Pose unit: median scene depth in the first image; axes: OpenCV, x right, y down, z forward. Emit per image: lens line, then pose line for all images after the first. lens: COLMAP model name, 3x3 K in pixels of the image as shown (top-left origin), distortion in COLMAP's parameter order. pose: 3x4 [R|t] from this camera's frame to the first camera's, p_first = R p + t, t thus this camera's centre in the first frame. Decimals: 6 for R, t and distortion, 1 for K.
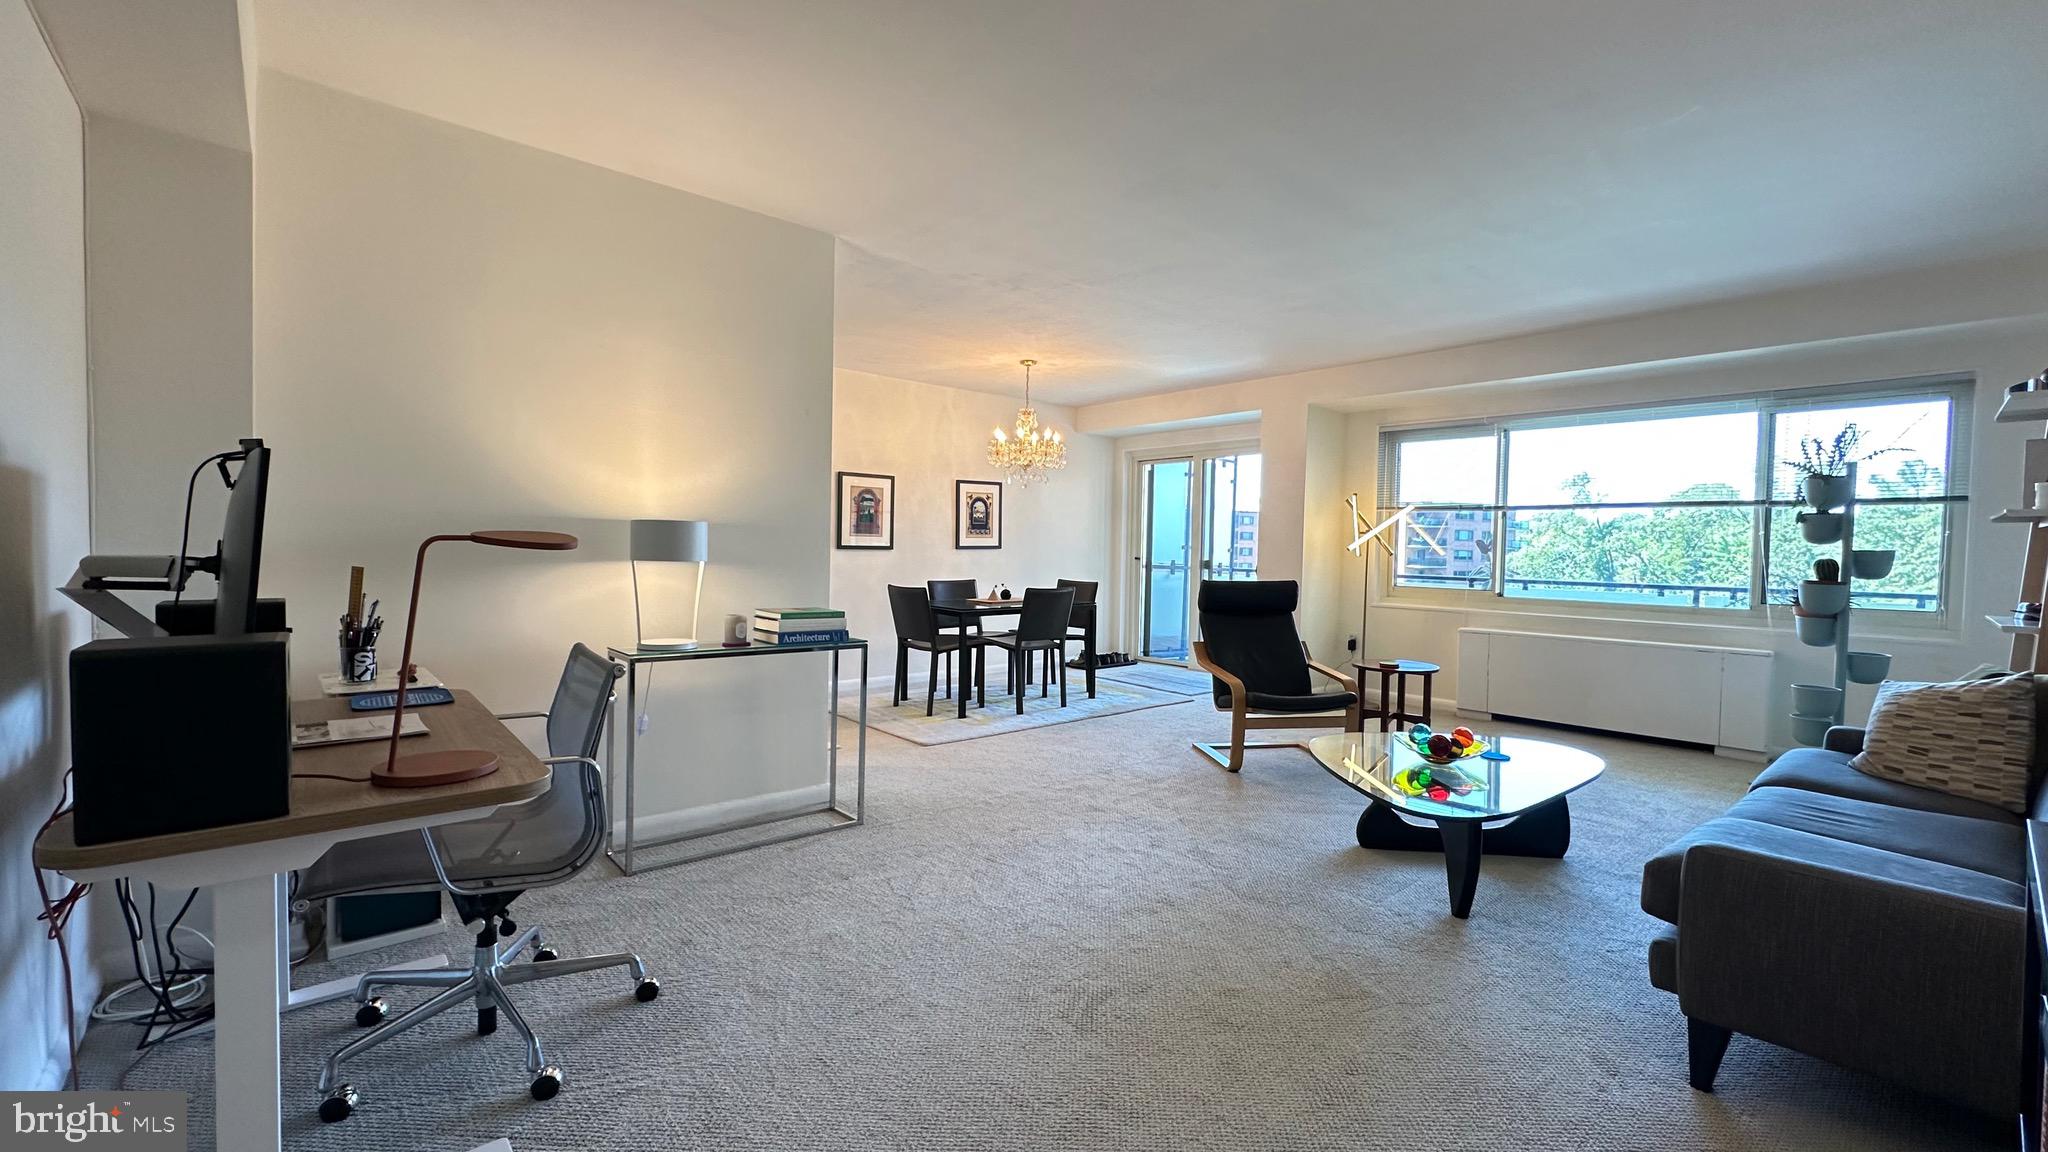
lens RADIAL K [[846.7, 0, 1024.0], [0, 846.7, 576.0], [0, 0, 1]] dist [-0.001128, 0.000043]
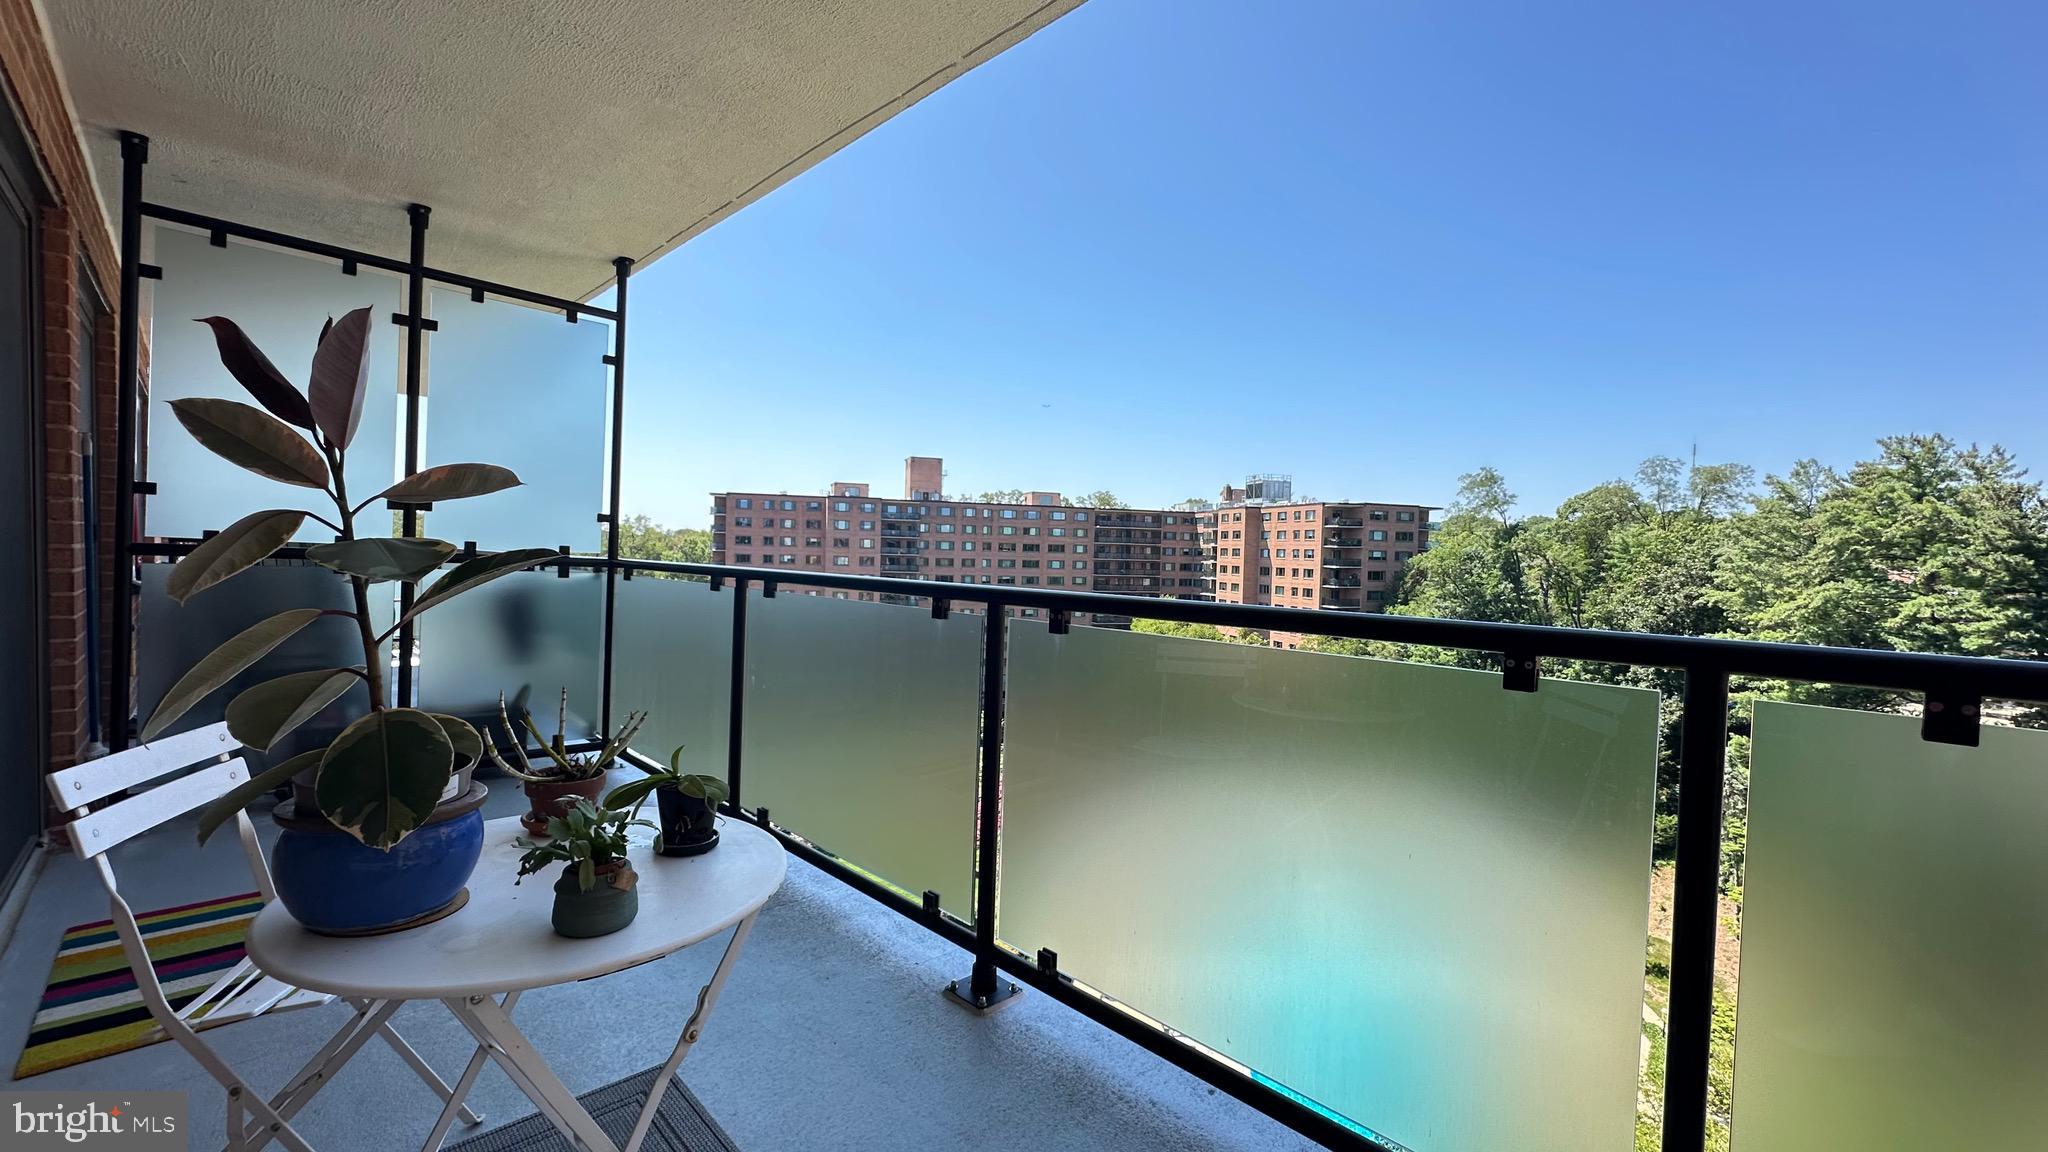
lens RADIAL K [[815.9, 0, 1024.0], [0, 815.9, 576.0], [0, 0, 1]] dist [-0.001467, -0.000339]
pose [[0.998209, 0.001568, 0.059799, 0.755636], [-0.001616, 0.999998, 0.000754, -0.006305], [-0.059798, -0.000849, 0.998210, 1.008856]]
